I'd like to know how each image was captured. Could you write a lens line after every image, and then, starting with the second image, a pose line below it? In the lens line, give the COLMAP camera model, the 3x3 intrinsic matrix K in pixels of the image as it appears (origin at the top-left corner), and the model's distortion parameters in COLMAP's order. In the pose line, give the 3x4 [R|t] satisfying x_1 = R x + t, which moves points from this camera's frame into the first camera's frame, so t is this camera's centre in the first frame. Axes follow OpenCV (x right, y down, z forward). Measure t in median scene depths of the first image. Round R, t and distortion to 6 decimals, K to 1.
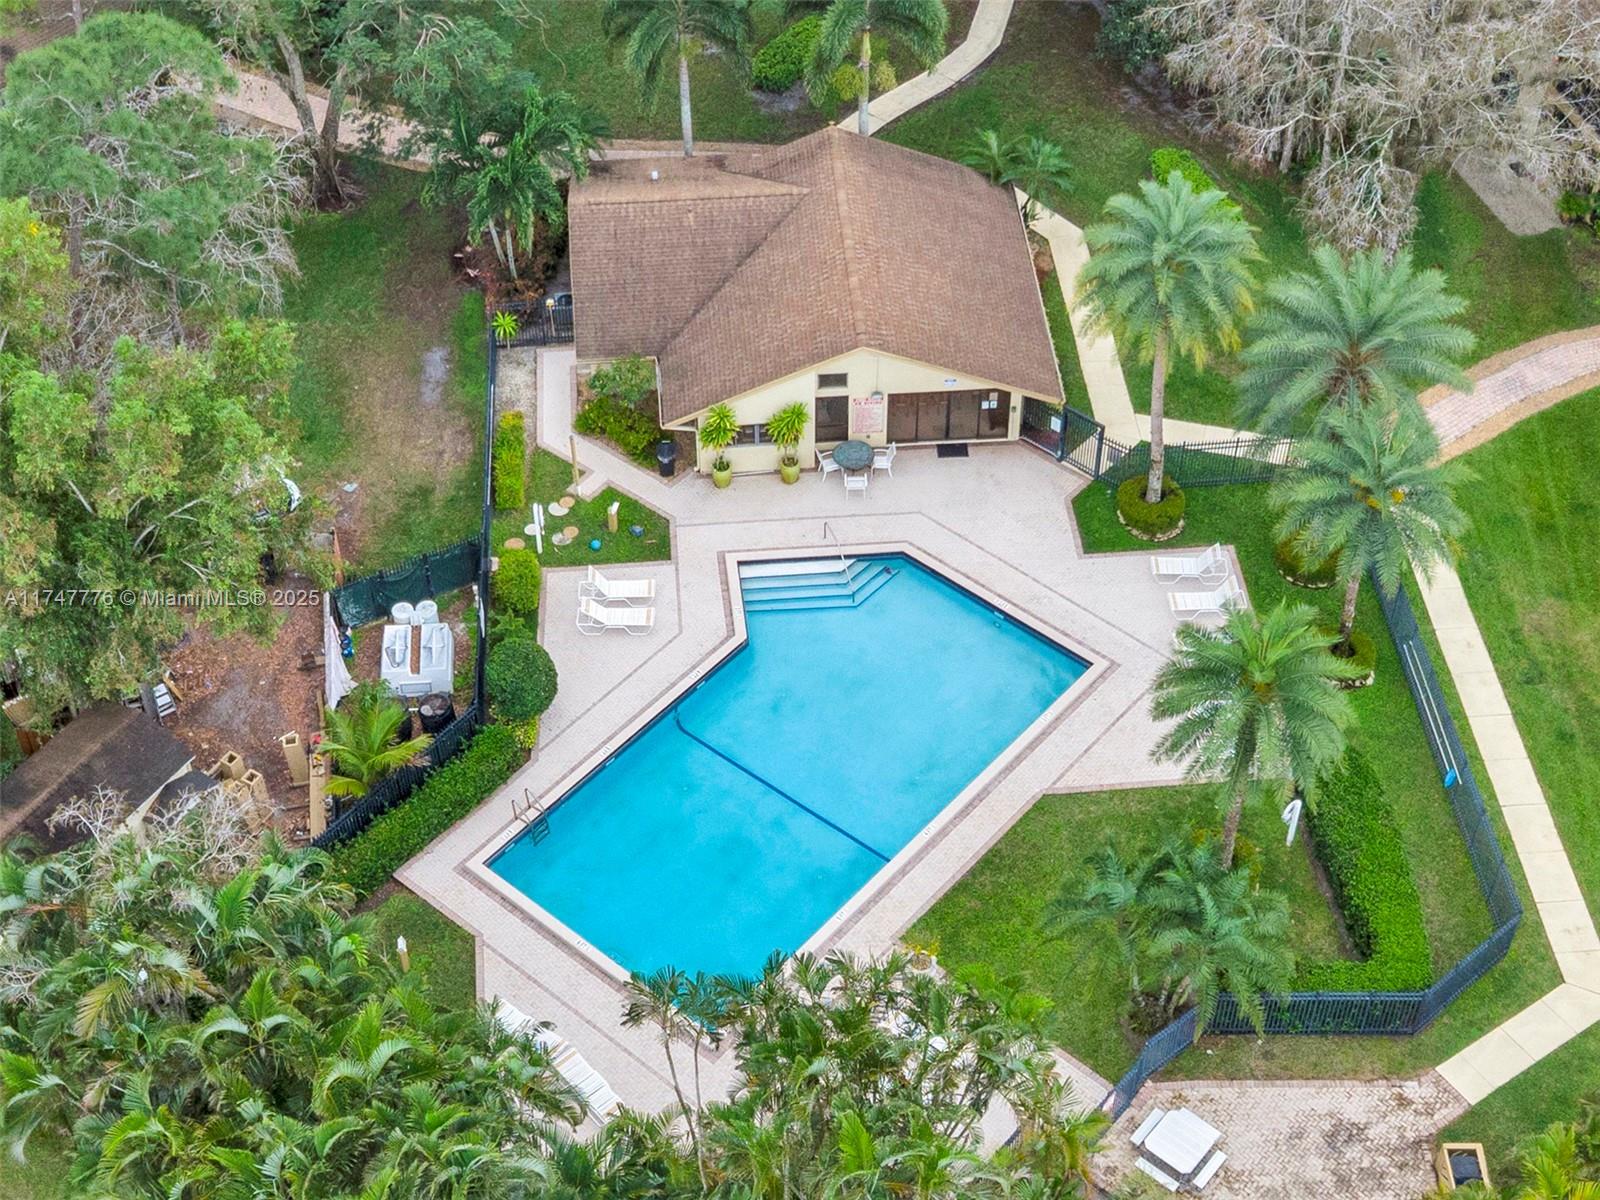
lens RADIAL K [[2387.4, 0, 800.0], [0, 2387.4, 600.0], [0, 0, 1]] dist [-0.012604, 0.008462]
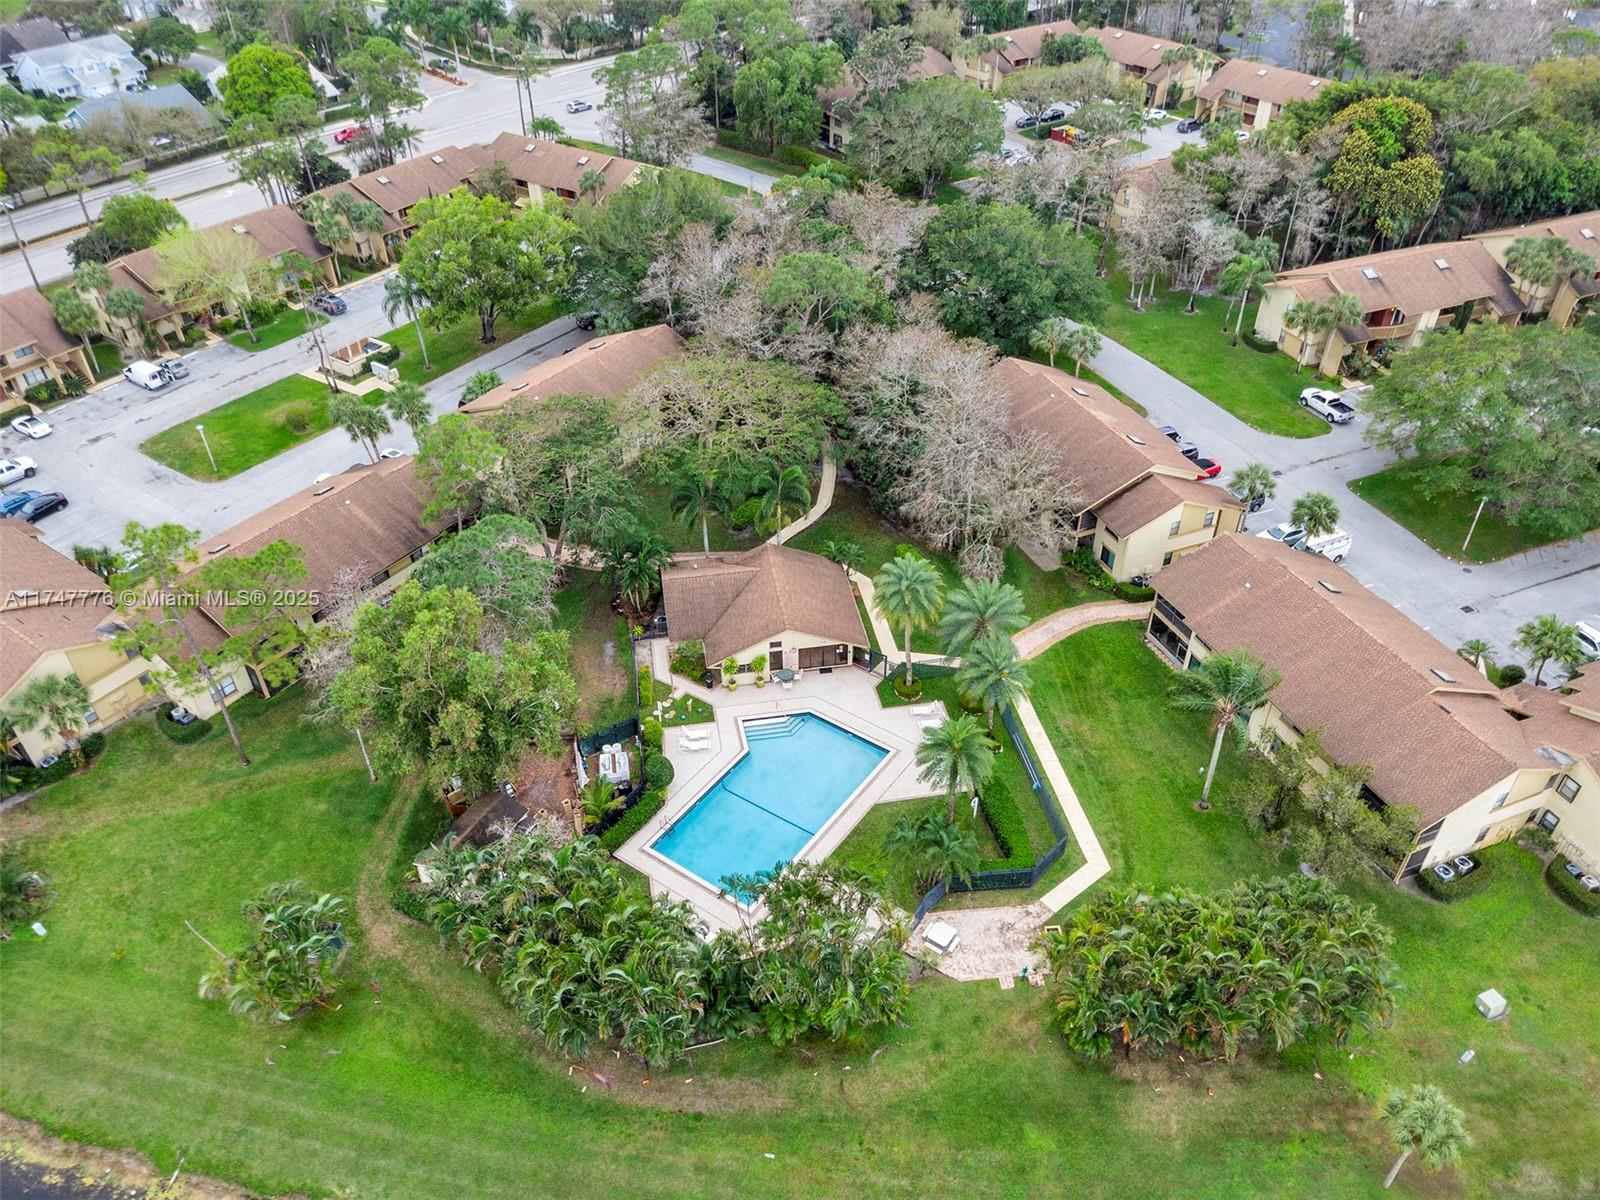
lens RADIAL K [[1123.4, 0, 823.0], [0, 1123.4, 600.1], [0, 0, 1]] dist [-0.004183, 0.000051]
pose [[0.995034, -0.057803, 0.081035, -0.032076], [0.068783, 0.987758, -0.140012, 0.031108], [-0.071950, 0.144890, 0.986828, -0.166284]]
